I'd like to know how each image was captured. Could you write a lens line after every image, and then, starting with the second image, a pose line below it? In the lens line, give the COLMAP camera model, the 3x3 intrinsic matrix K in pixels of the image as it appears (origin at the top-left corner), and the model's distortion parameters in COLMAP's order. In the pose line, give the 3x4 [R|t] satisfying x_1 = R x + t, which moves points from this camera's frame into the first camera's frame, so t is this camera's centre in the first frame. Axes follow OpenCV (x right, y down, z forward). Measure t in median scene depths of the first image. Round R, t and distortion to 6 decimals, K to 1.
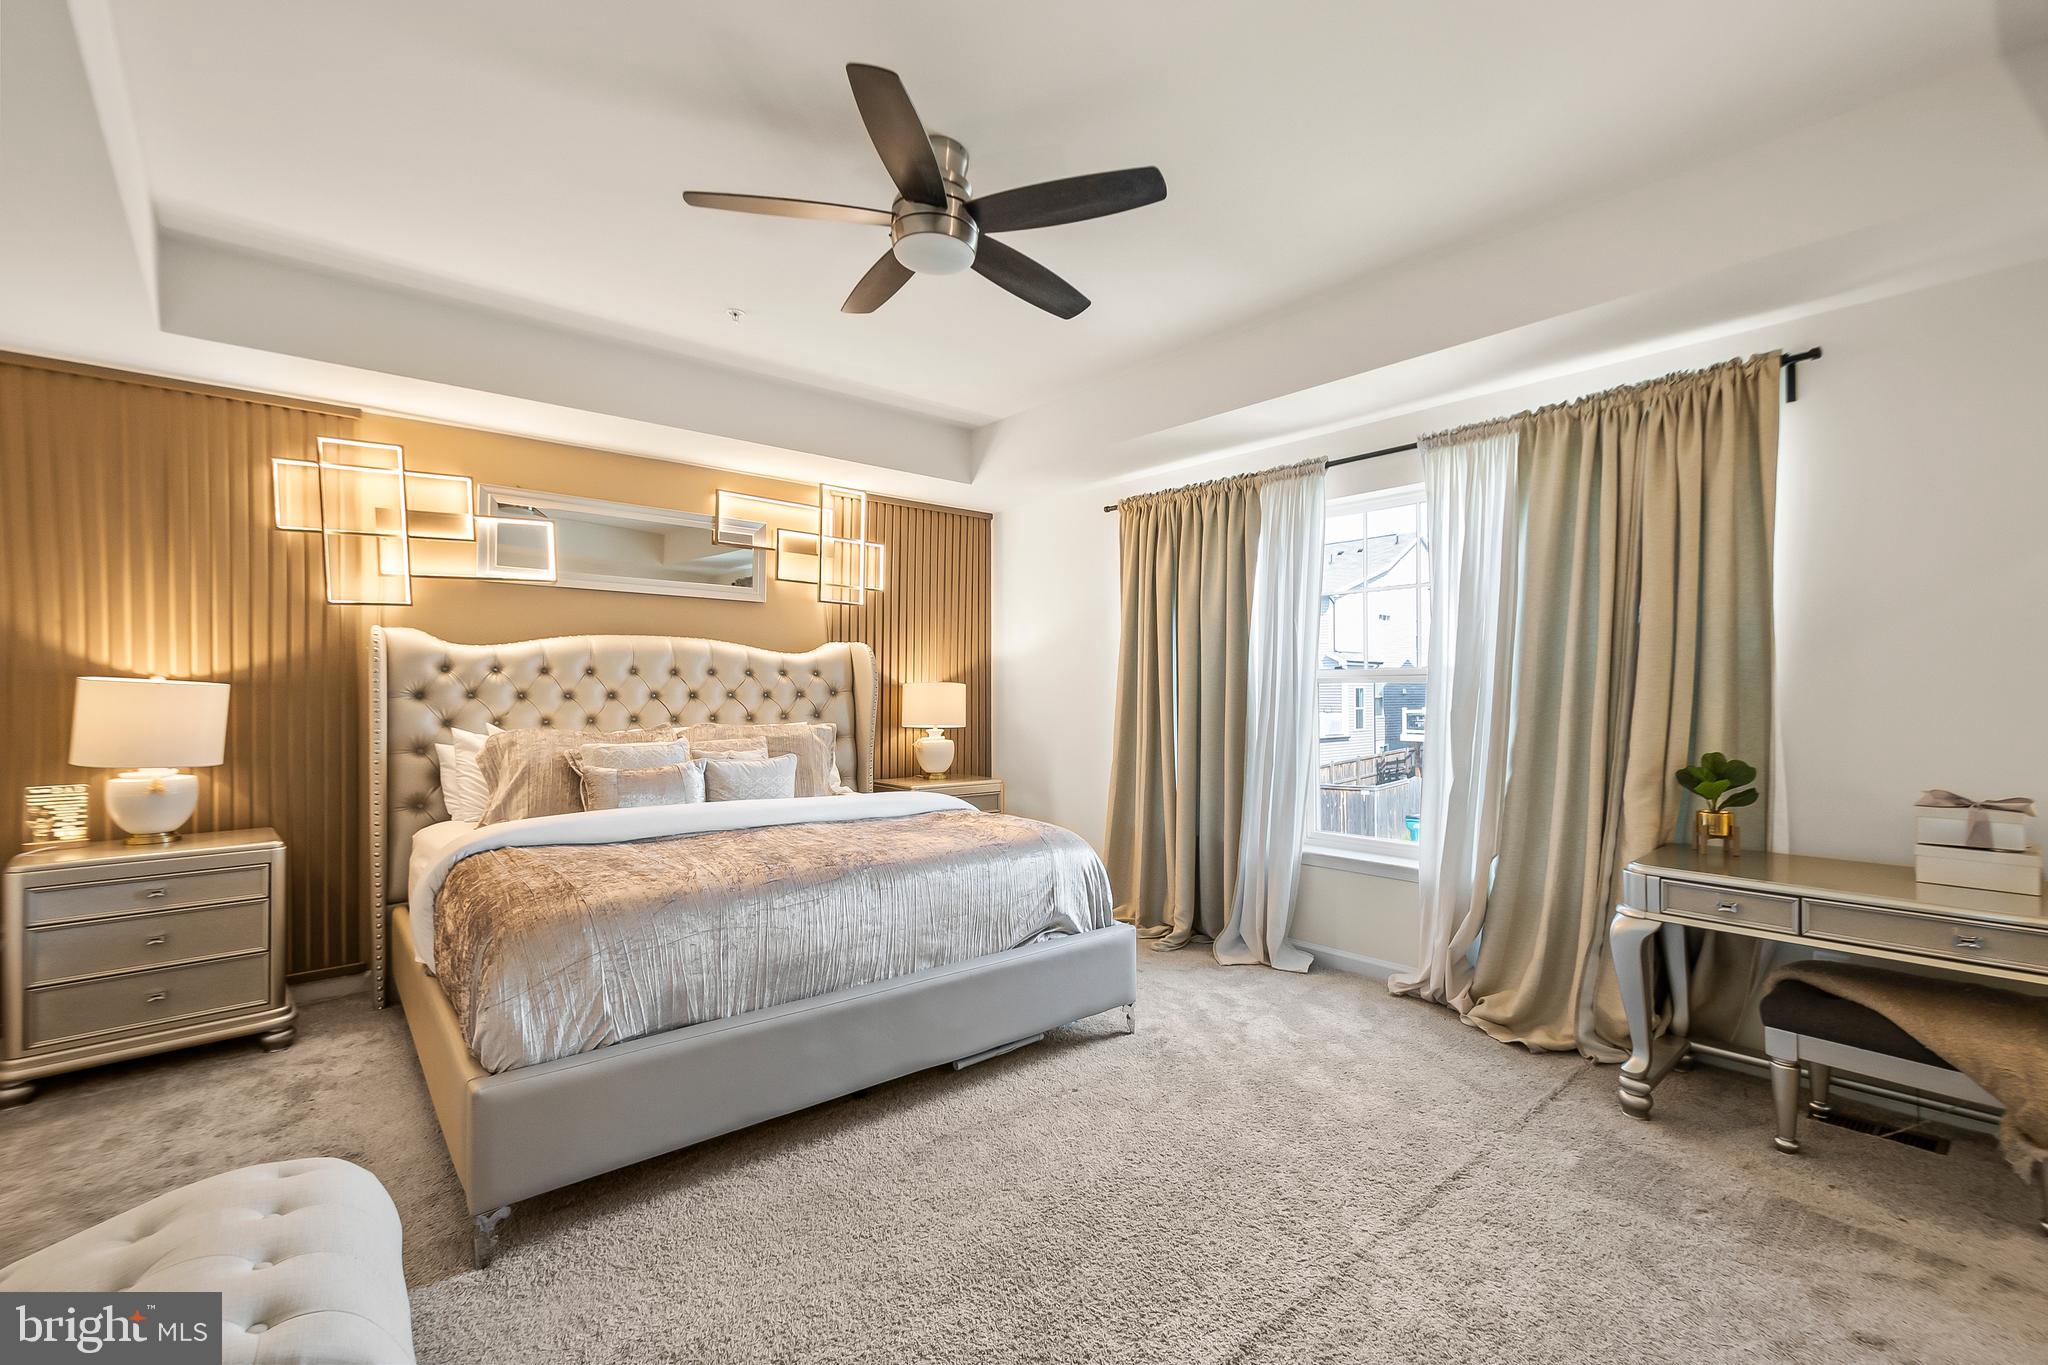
lens RADIAL K [[910.7, 0, 1024.0], [0, 910.7, 682.5], [0, 0, 1]] dist [0.029964, 0.000089]
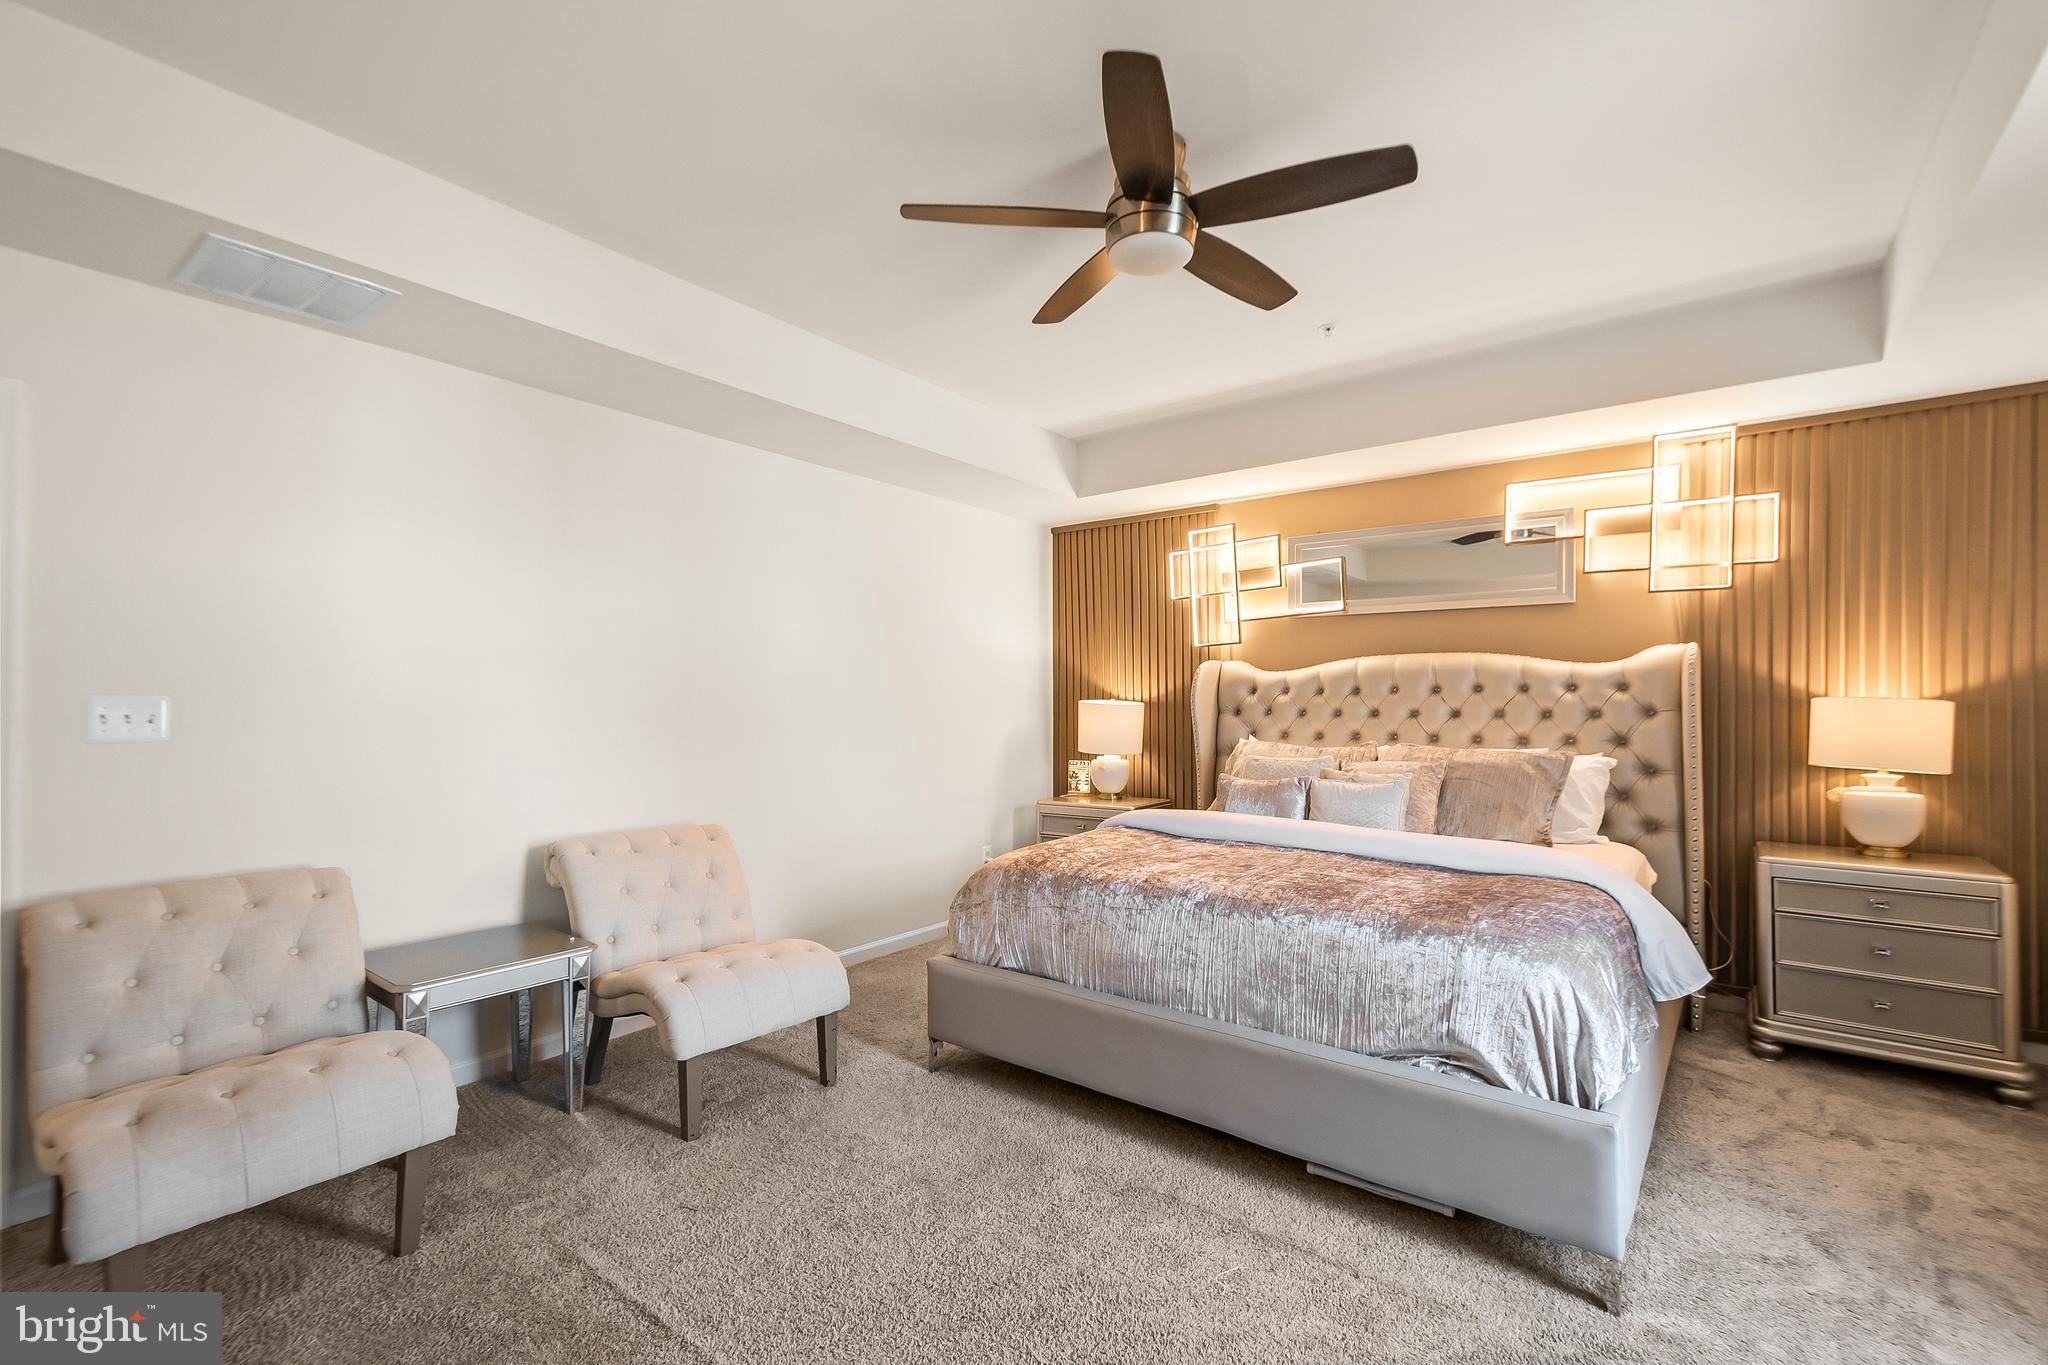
lens RADIAL K [[889.3, 0, 1040.4], [0, 889.3, 689.5], [0, 0, 1]] dist [0.005270, -0.000622]
pose [[0.216849, -0.019504, -0.976010, 0.494467], [0.006374, 0.999807, -0.018563, 0.003424], [0.976184, -0.002196, 0.216932, 0.444577]]
